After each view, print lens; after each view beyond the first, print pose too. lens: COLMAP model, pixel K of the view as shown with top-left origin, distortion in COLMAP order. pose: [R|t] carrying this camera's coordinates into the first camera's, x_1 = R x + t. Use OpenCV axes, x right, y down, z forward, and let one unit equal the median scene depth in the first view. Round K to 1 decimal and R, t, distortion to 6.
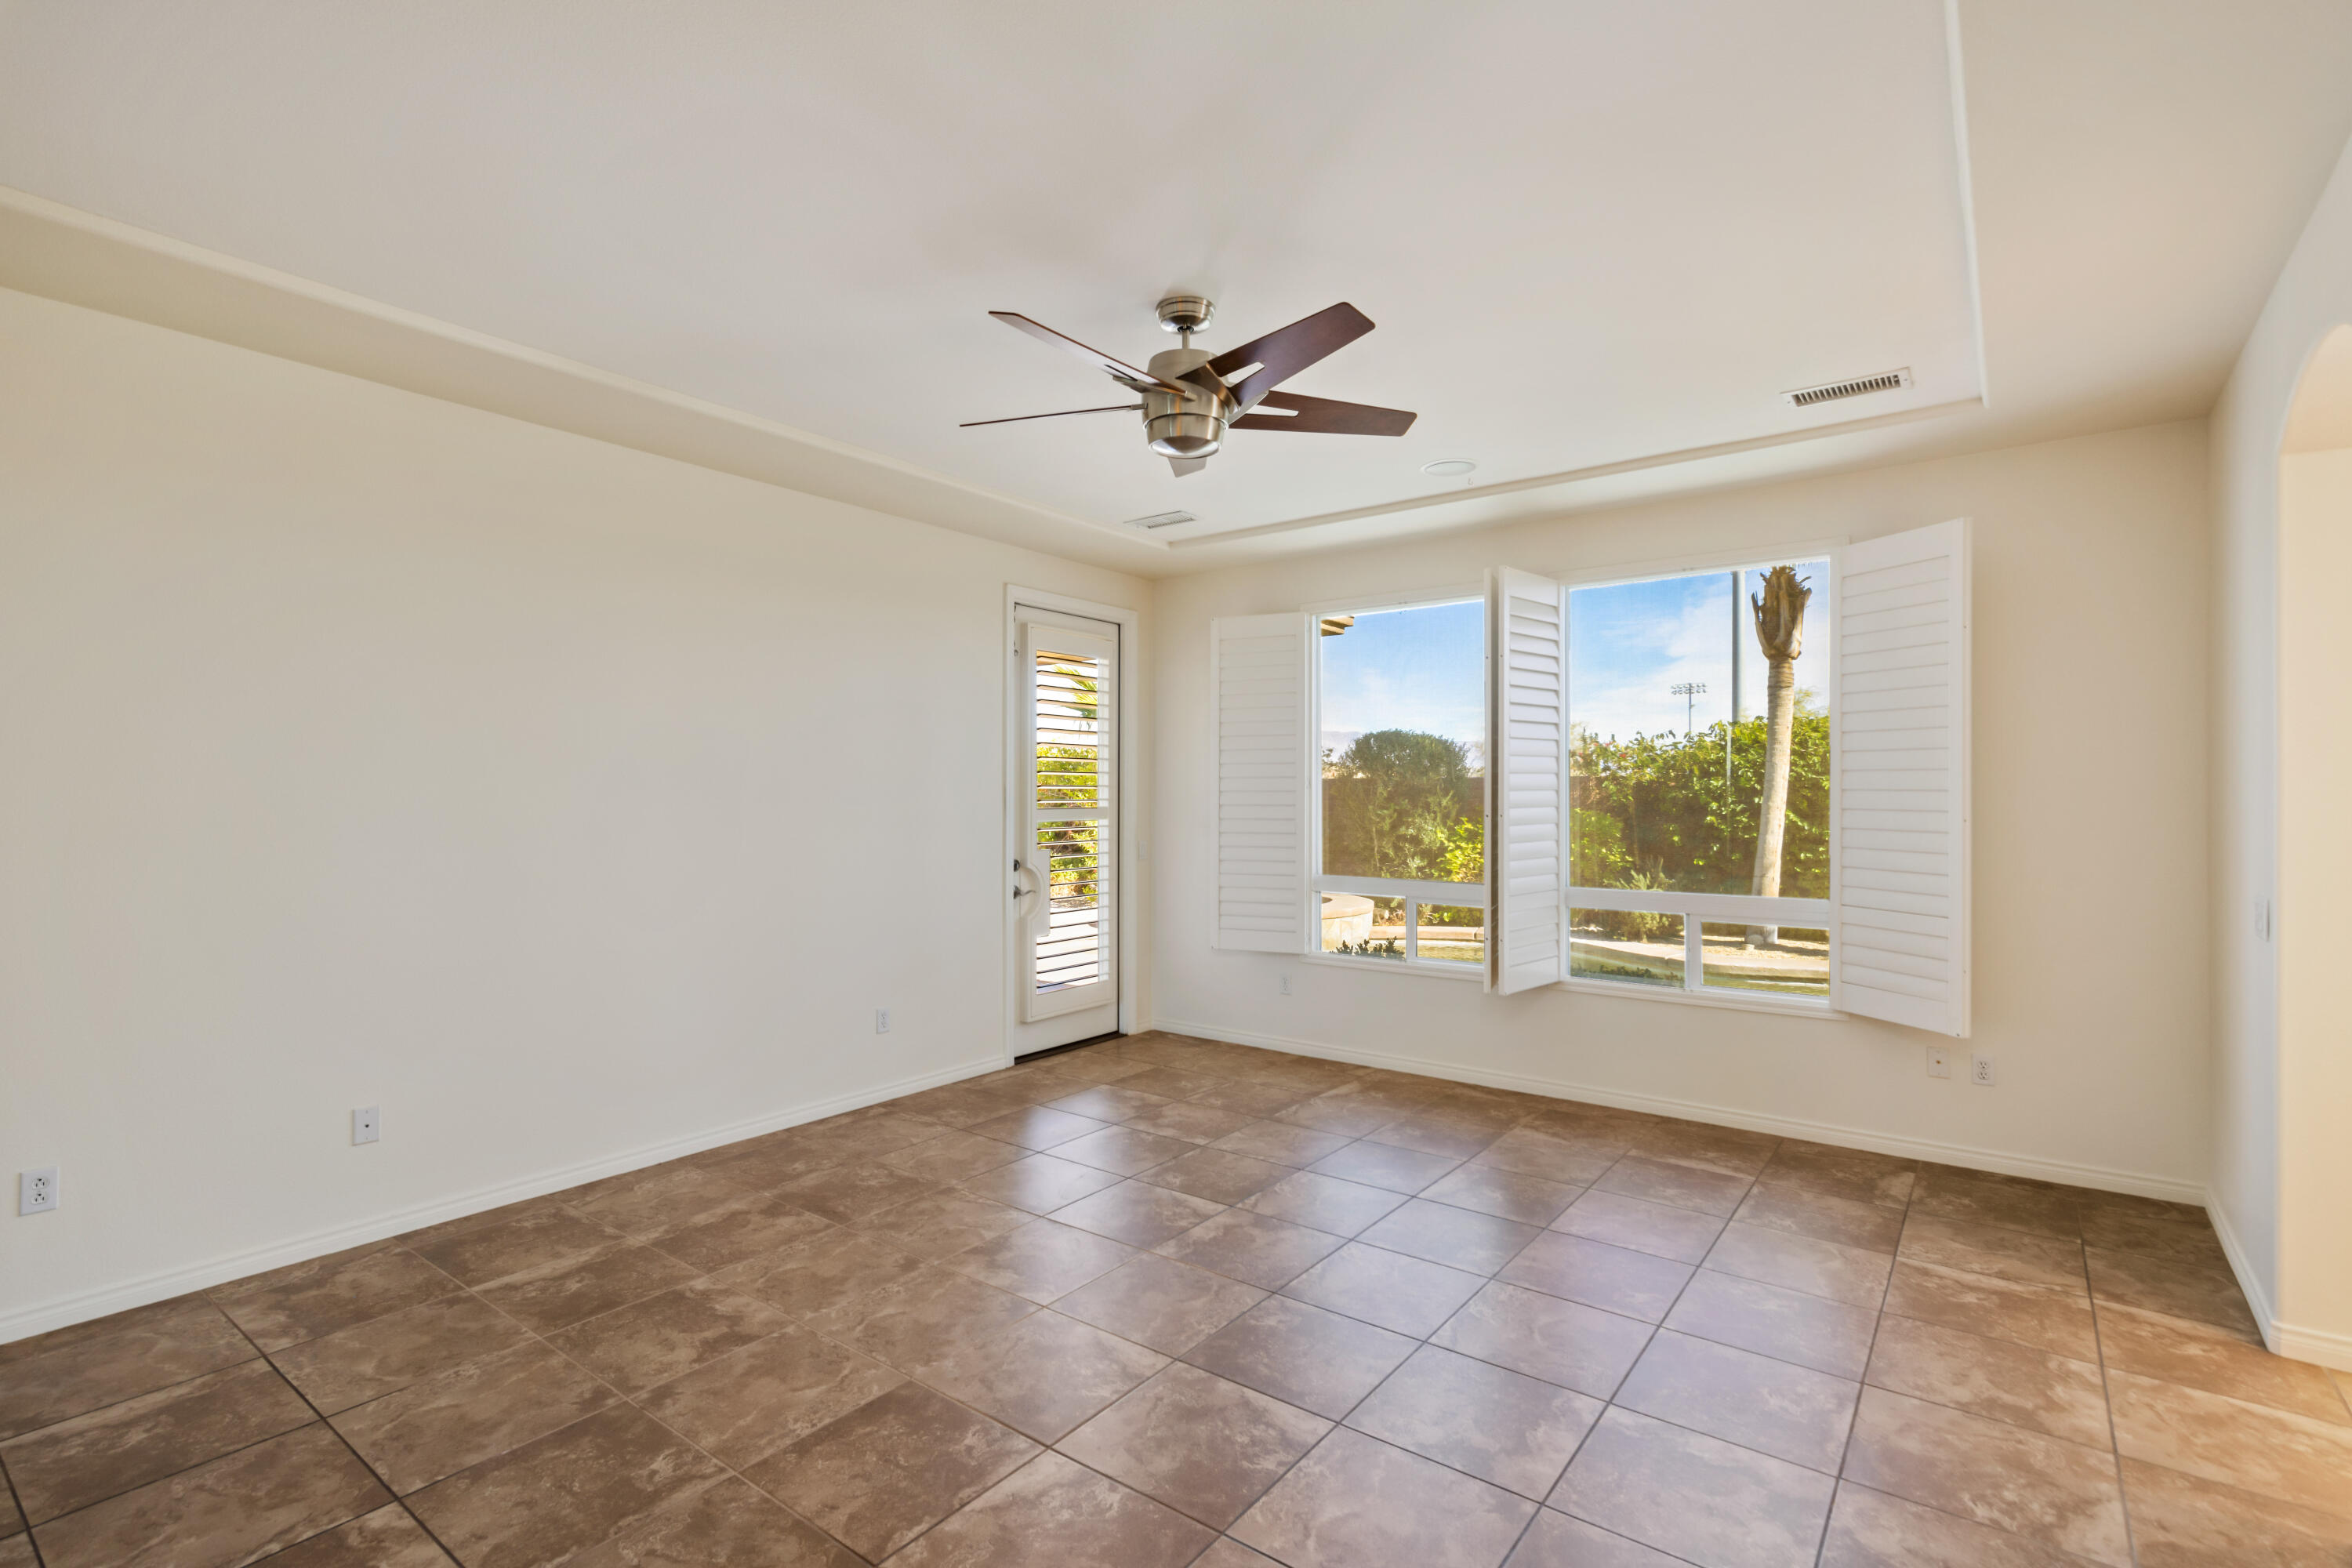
lens RADIAL K [[1091.3, 0, 1172.1], [0, 1091.3, 780.6], [0, 0, 1]] dist [-0.000976, -0.000120]
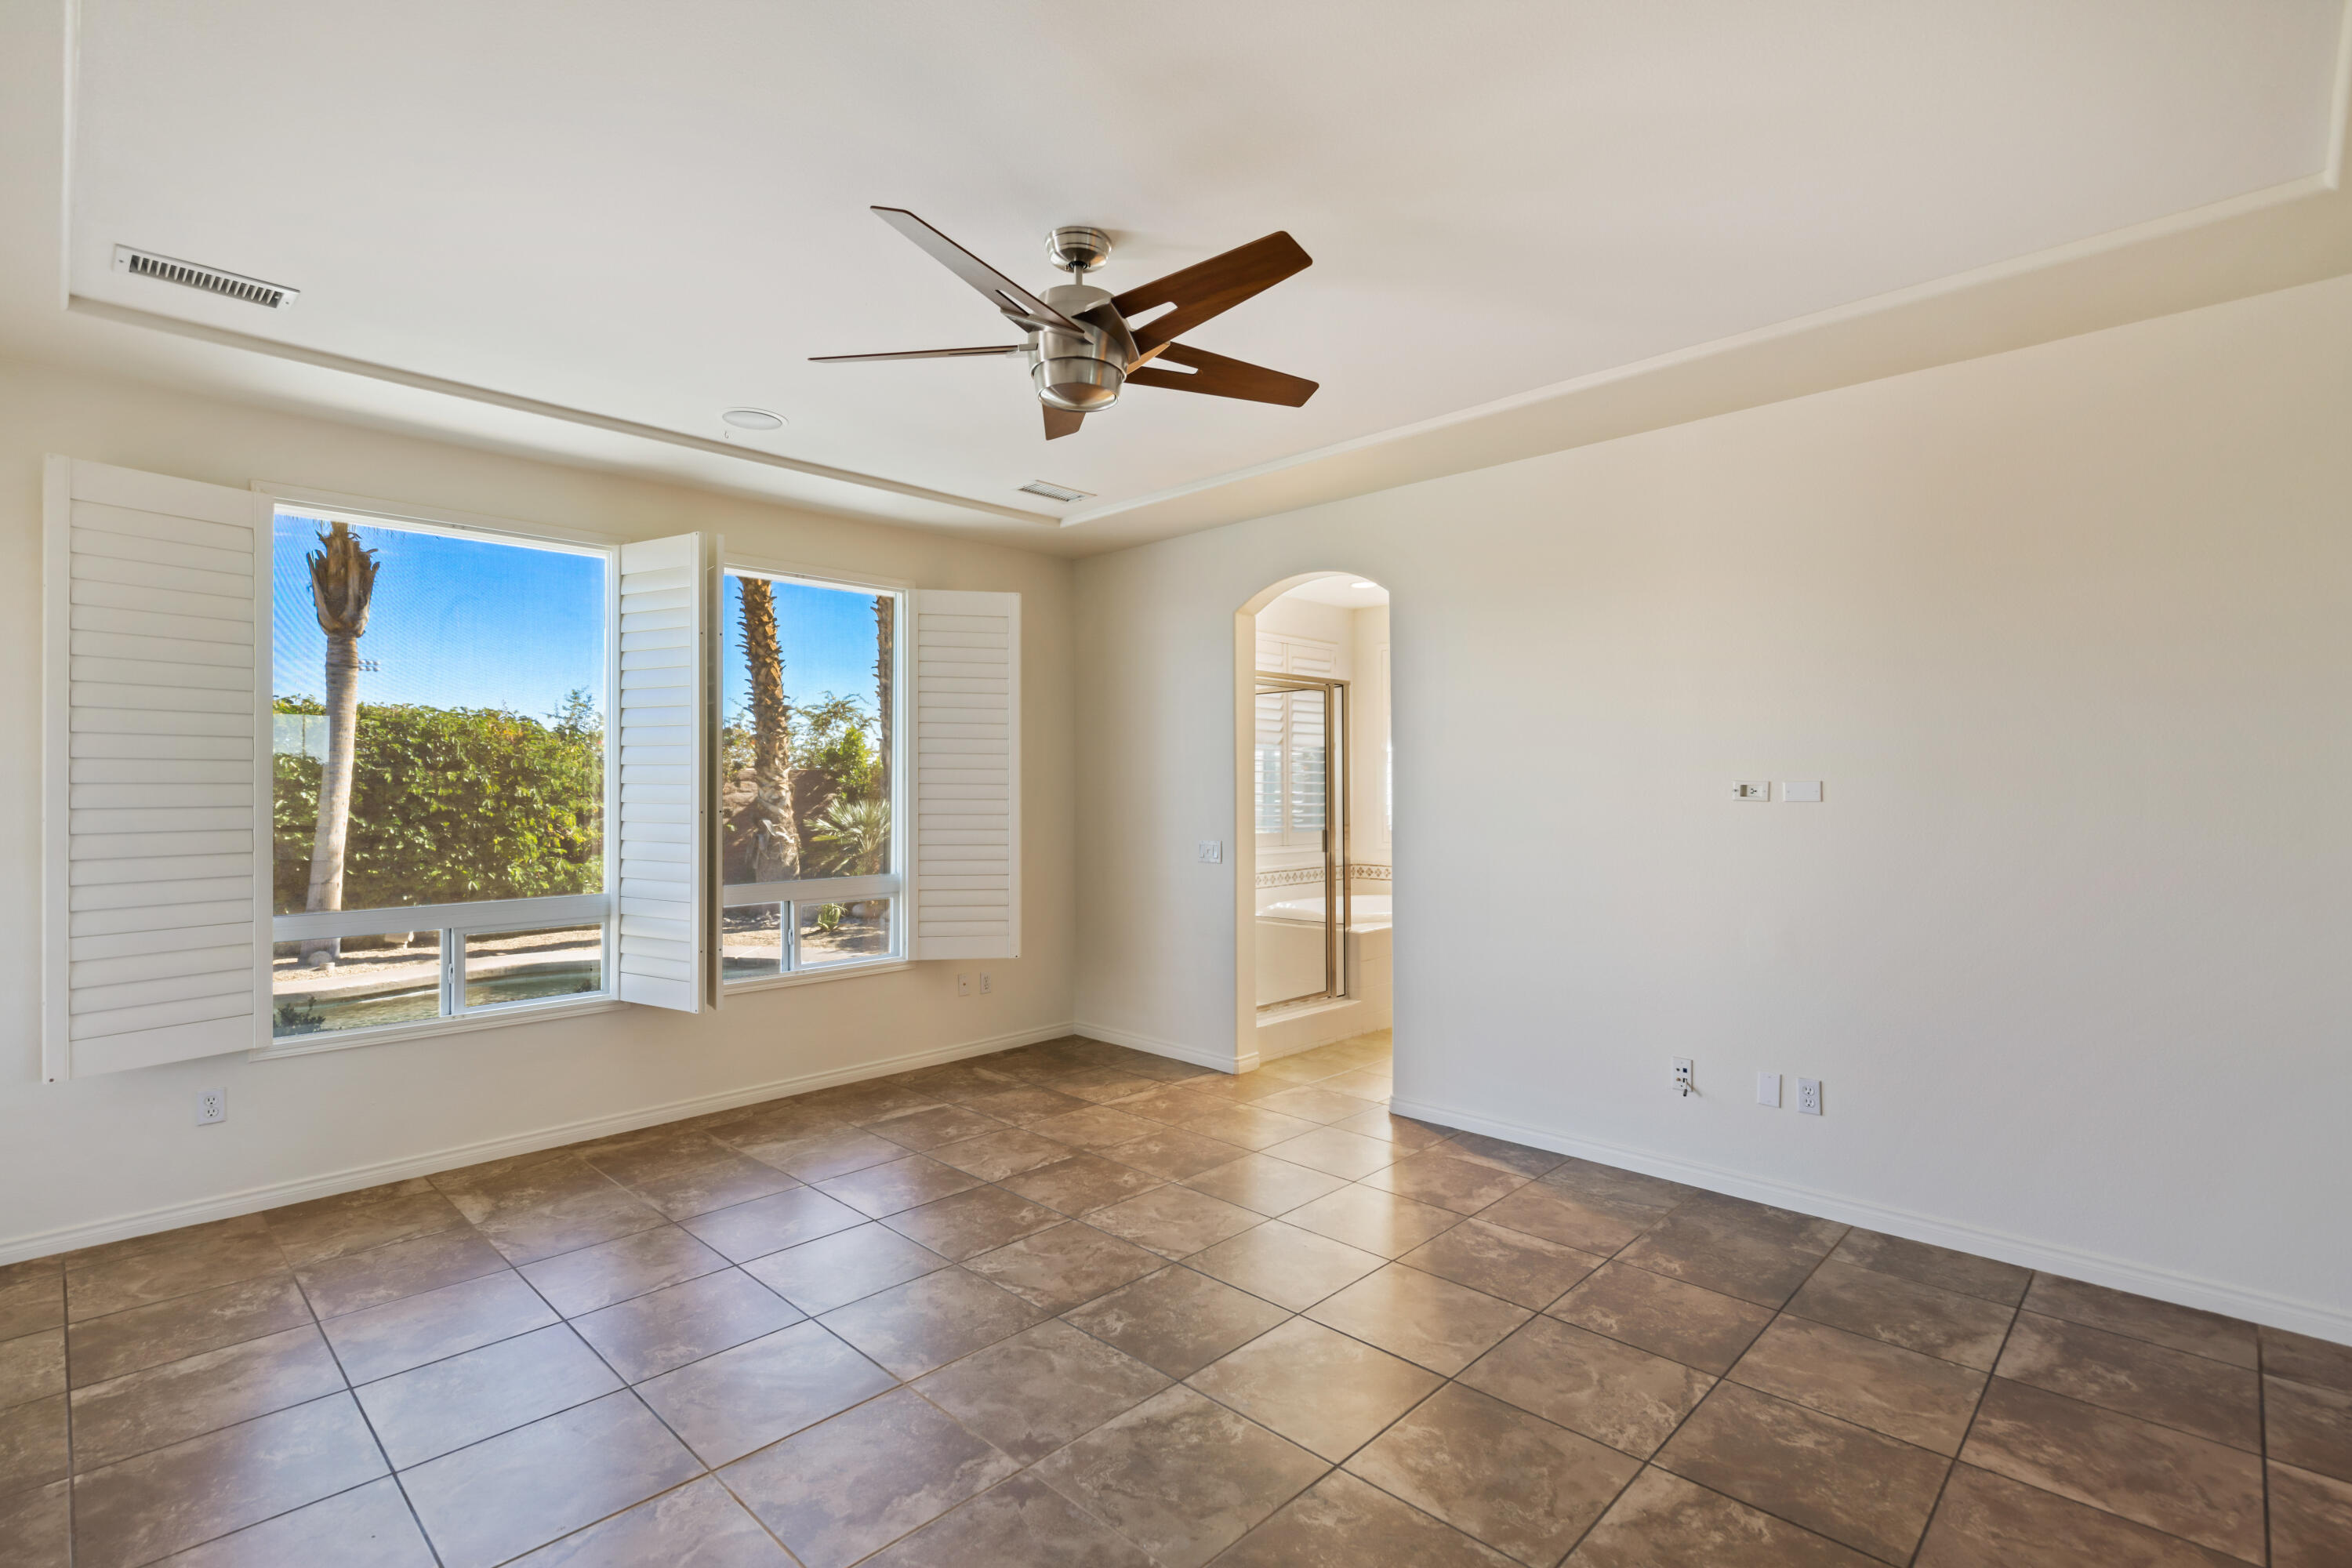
lens RADIAL K [[1091.3, 0, 1172.1], [0, 1091.3, 780.6], [0, 0, 1]] dist [-0.000976, -0.000120]
pose [[0.120031, 0.003517, 0.992764, -0.631146], [-0.007539, 0.999968, -0.002631, 0.009567], [-0.992741, -0.007168, 0.120054, 0.610969]]
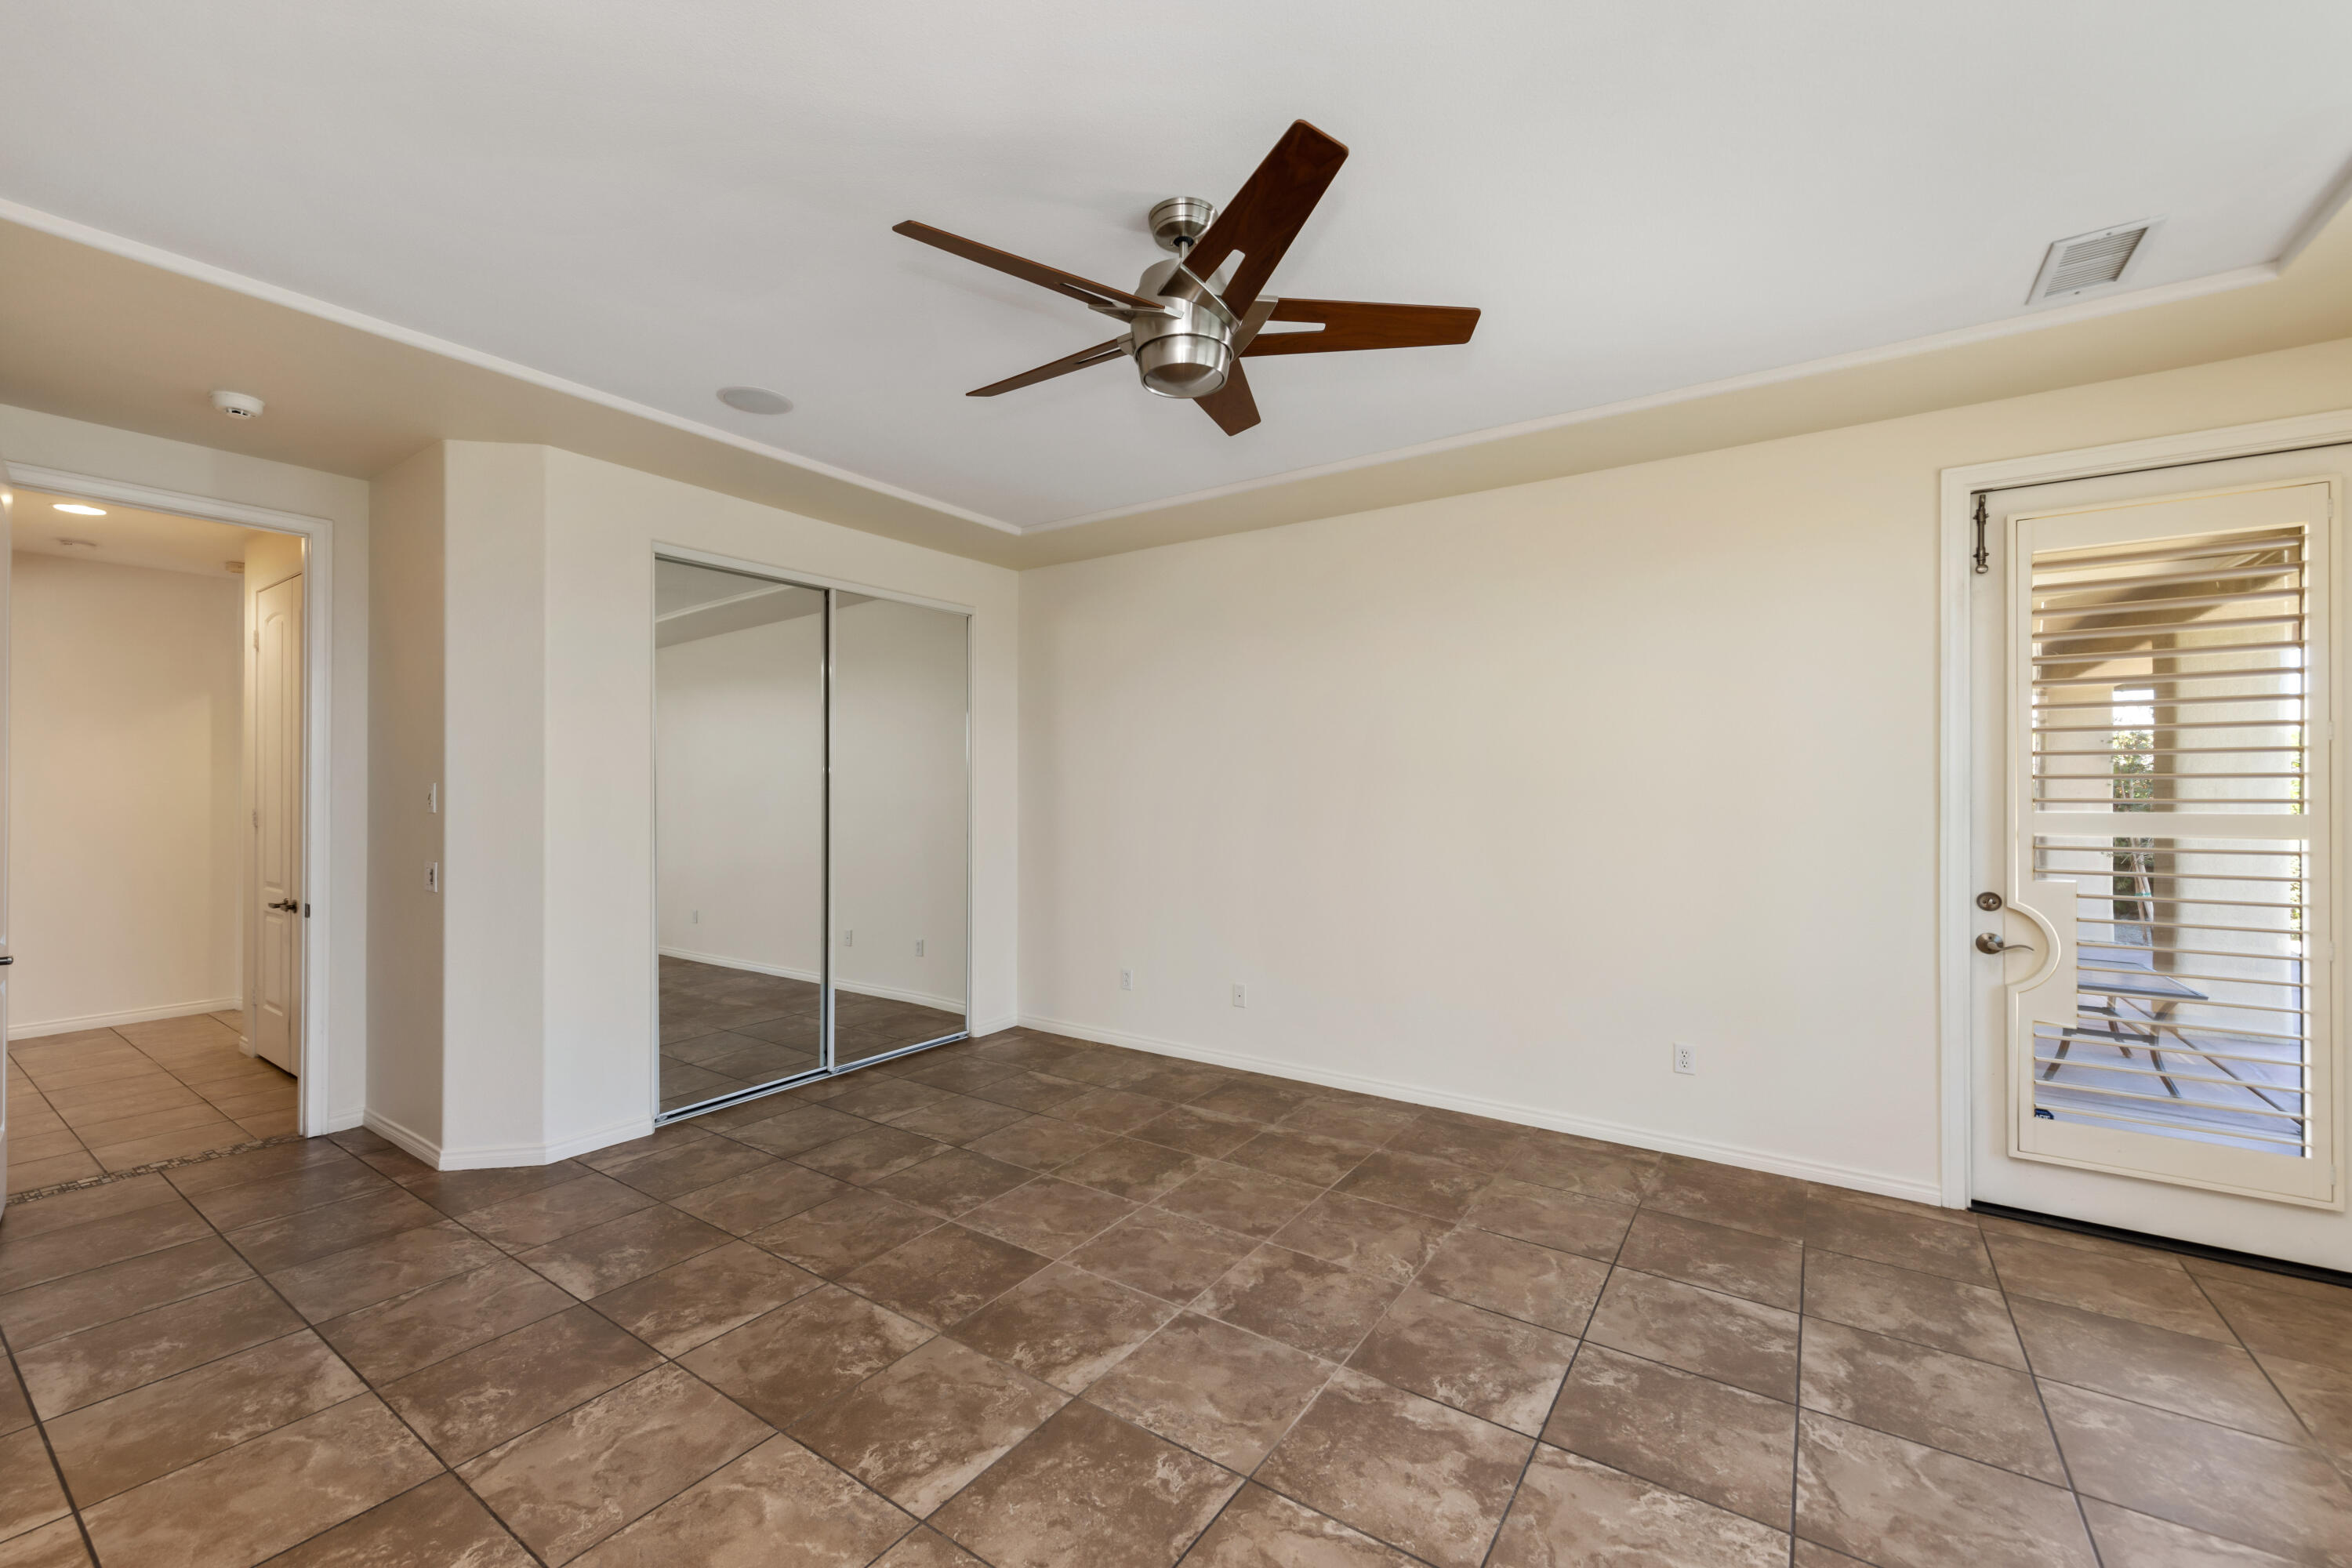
lens RADIAL K [[957.2, 0, 1165.7], [0, 957.2, 792.8], [0, 0, 1]] dist [-0.000381, -0.000045]
pose [[0.047817, 0.005329, -0.998842, 0.552491], [0.008038, 0.999951, 0.005720, 0.011389], [0.998824, -0.008302, 0.047771, 0.708902]]
